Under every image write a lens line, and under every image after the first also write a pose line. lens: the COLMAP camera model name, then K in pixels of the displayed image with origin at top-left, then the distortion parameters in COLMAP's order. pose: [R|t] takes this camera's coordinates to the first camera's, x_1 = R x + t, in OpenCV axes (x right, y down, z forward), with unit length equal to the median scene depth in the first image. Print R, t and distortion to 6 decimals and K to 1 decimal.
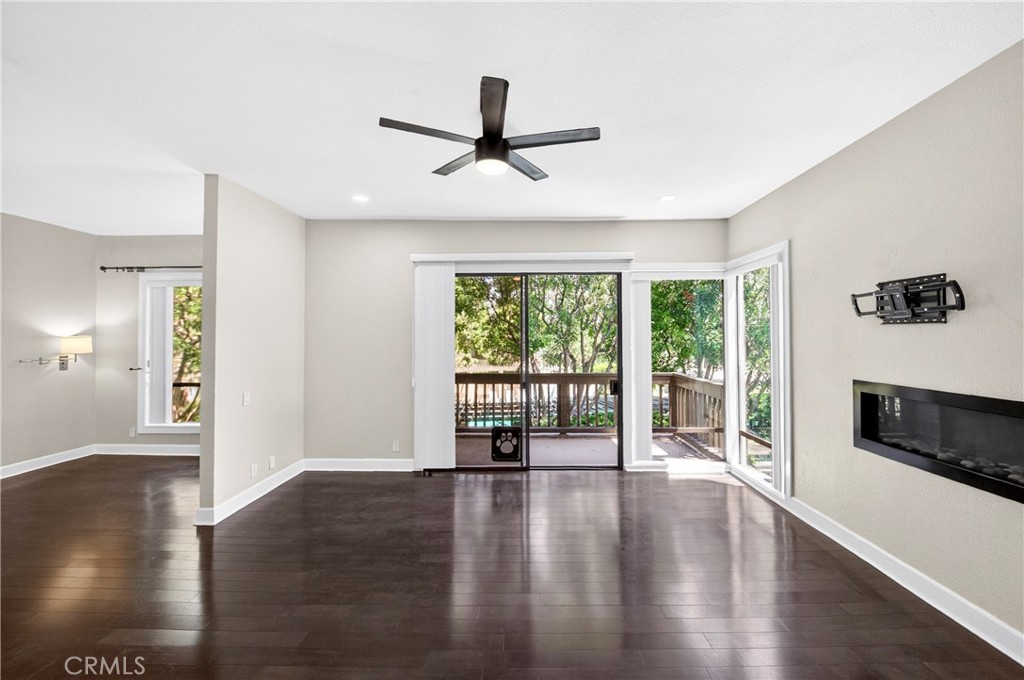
lens RADIAL K [[369.6, 0, 517.7], [0, 369.6, 339.9], [0, 0, 1]] dist [-0.001411, -0.000137]
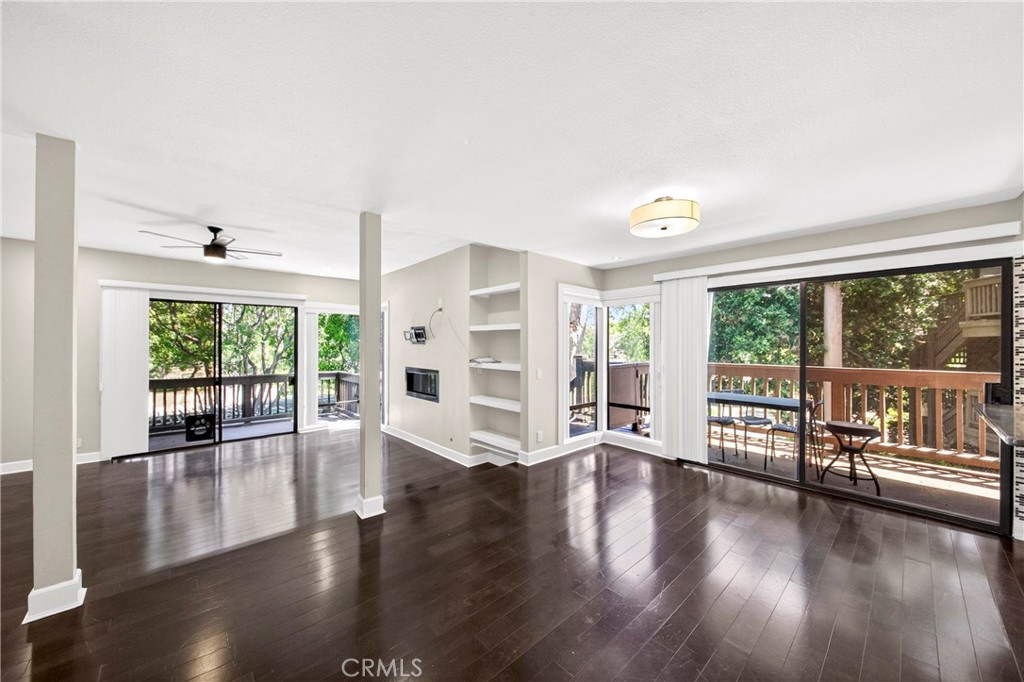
lens RADIAL K [[369.6, 0, 517.7], [0, 369.6, 340.9], [0, 0, 1]] dist [-0.001411, -0.000137]
pose [[0.706296, 0.011283, 0.707827, -0.138433], [0.000276, 0.999869, -0.016213, -0.011559], [-0.707917, 0.011646, 0.706200, -0.637982]]
